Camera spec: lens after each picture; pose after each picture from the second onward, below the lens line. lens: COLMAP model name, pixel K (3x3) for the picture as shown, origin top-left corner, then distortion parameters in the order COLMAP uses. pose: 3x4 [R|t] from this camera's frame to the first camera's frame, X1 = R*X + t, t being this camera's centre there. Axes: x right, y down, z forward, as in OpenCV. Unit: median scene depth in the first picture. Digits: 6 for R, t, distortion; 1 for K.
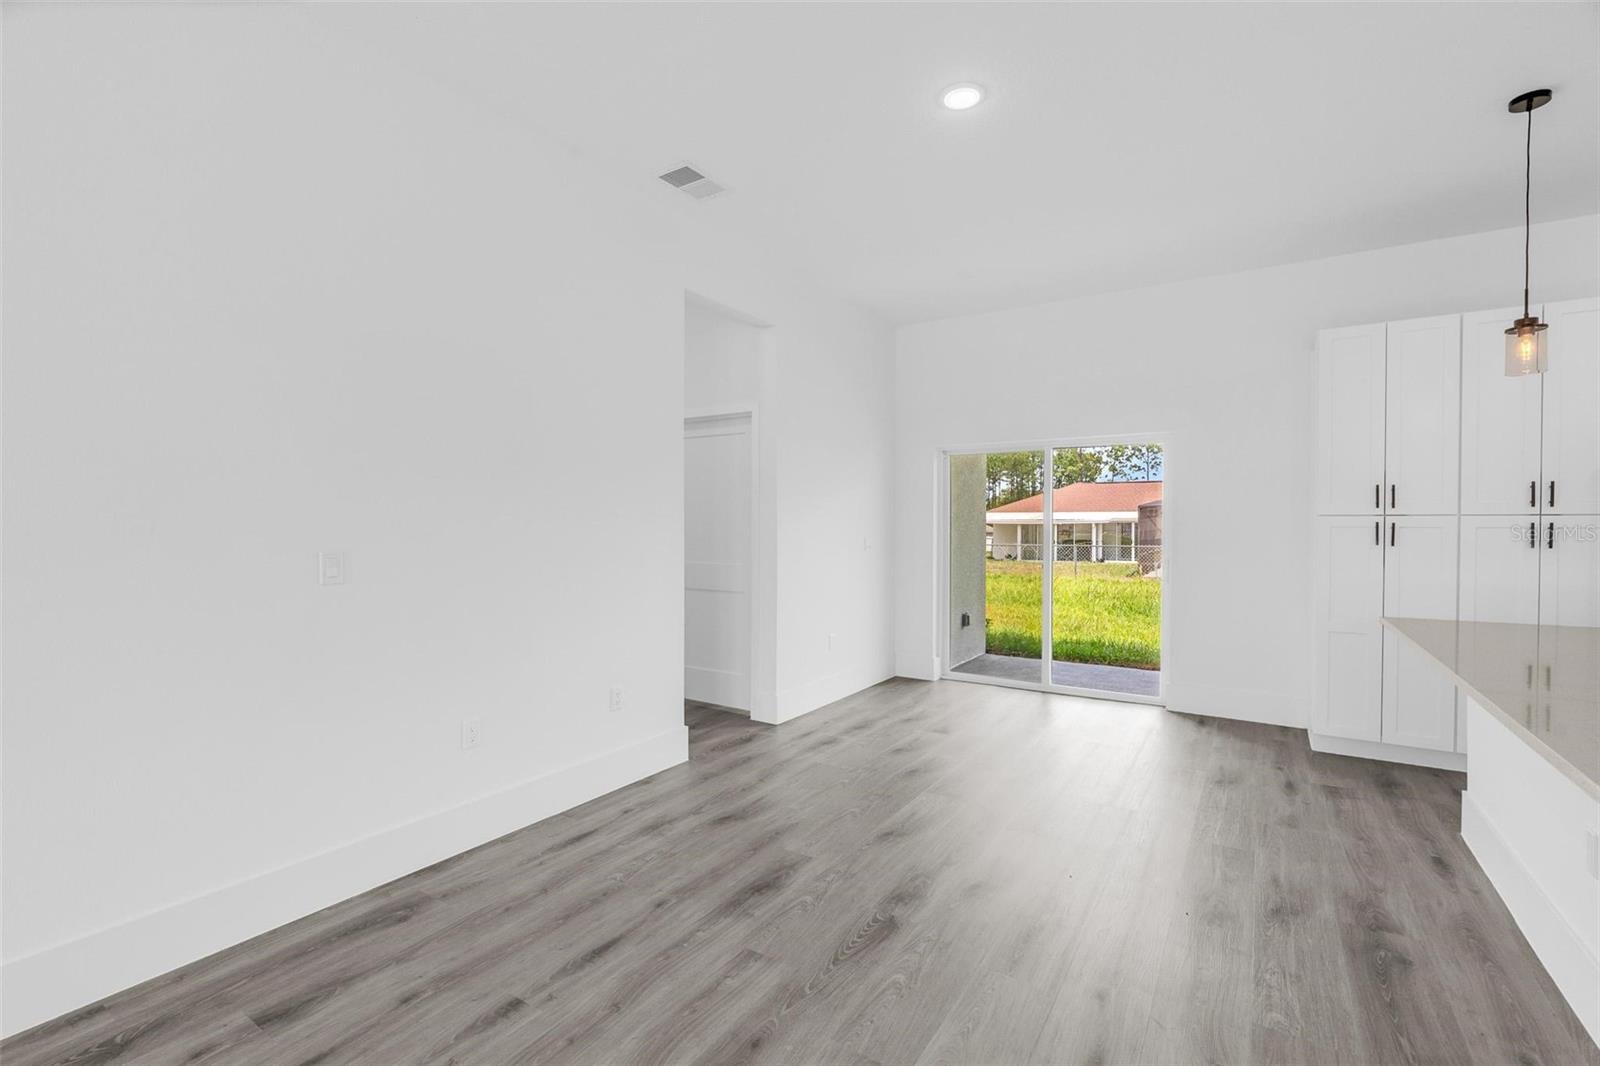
lens RADIAL K [[716.5, 0, 795.9], [0, 716.5, 531.4], [0, 0, 1]] dist [-0.005555, 0.001985]
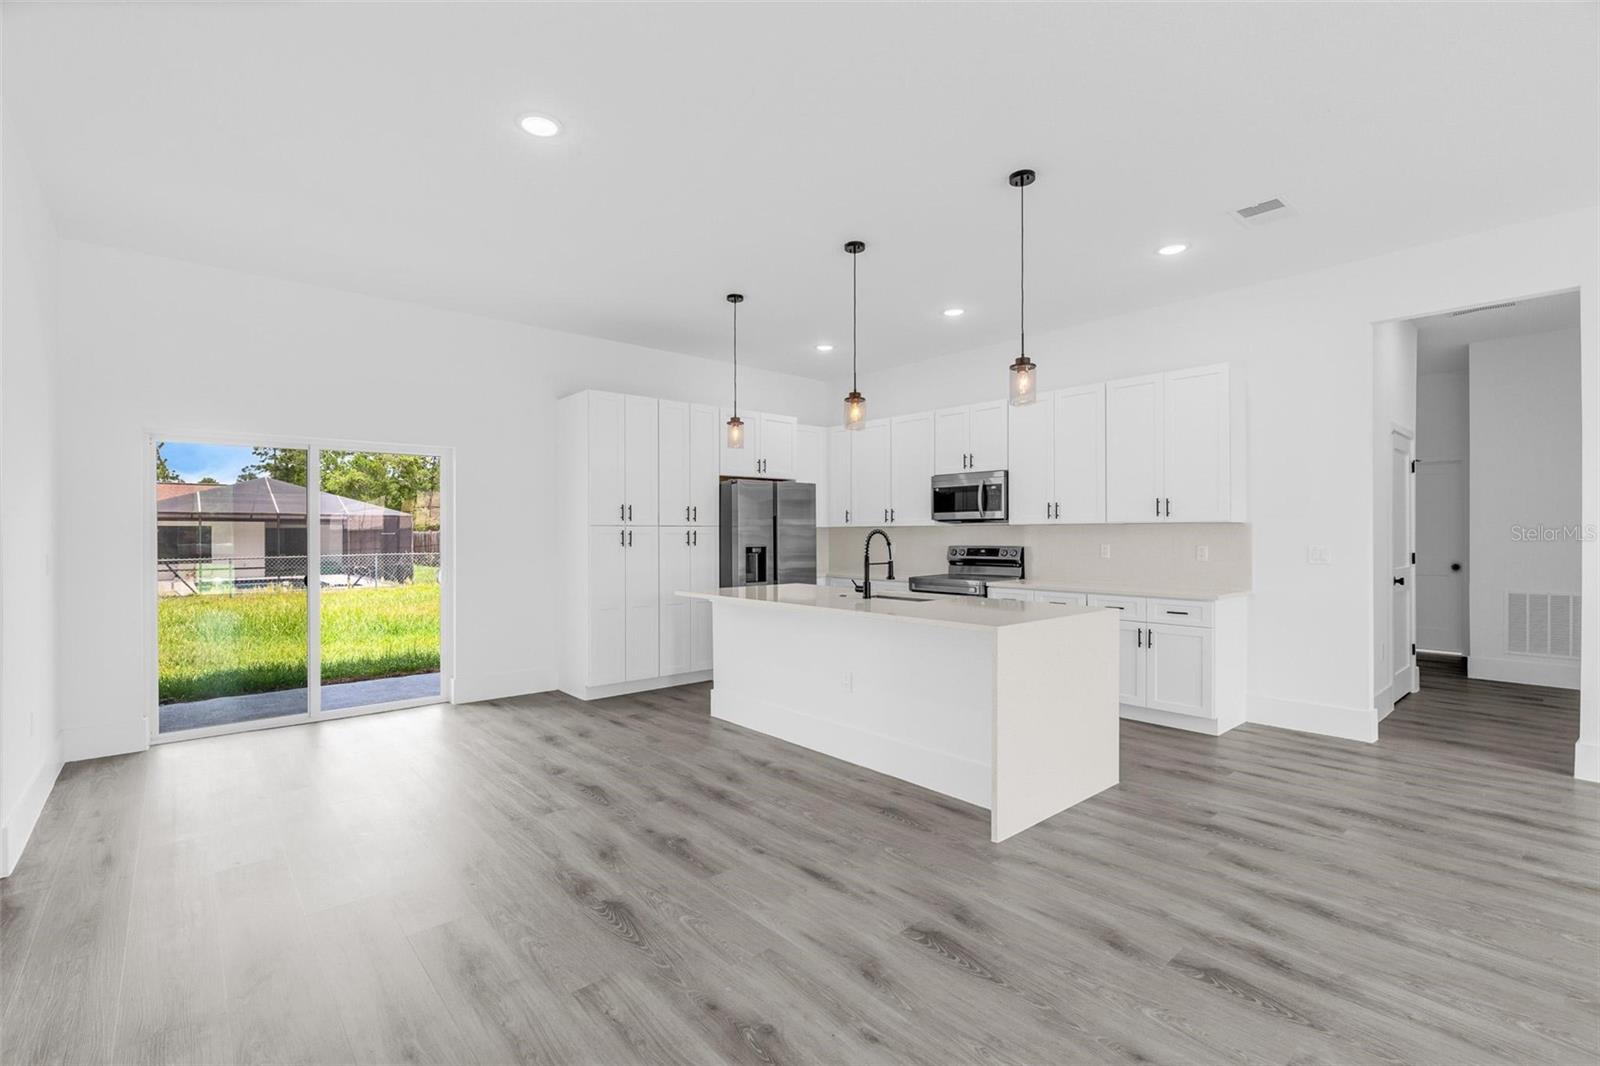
lens RADIAL K [[716.5, 0, 798.4], [0, 716.5, 528.8], [0, 0, 1]] dist [-0.005555, 0.001985]
pose [[0.273790, 0.000868, 0.961789, -0.546584], [0.014517, 0.999882, -0.005035, -0.003860], [-0.961680, 0.015341, 0.273745, 0.286102]]
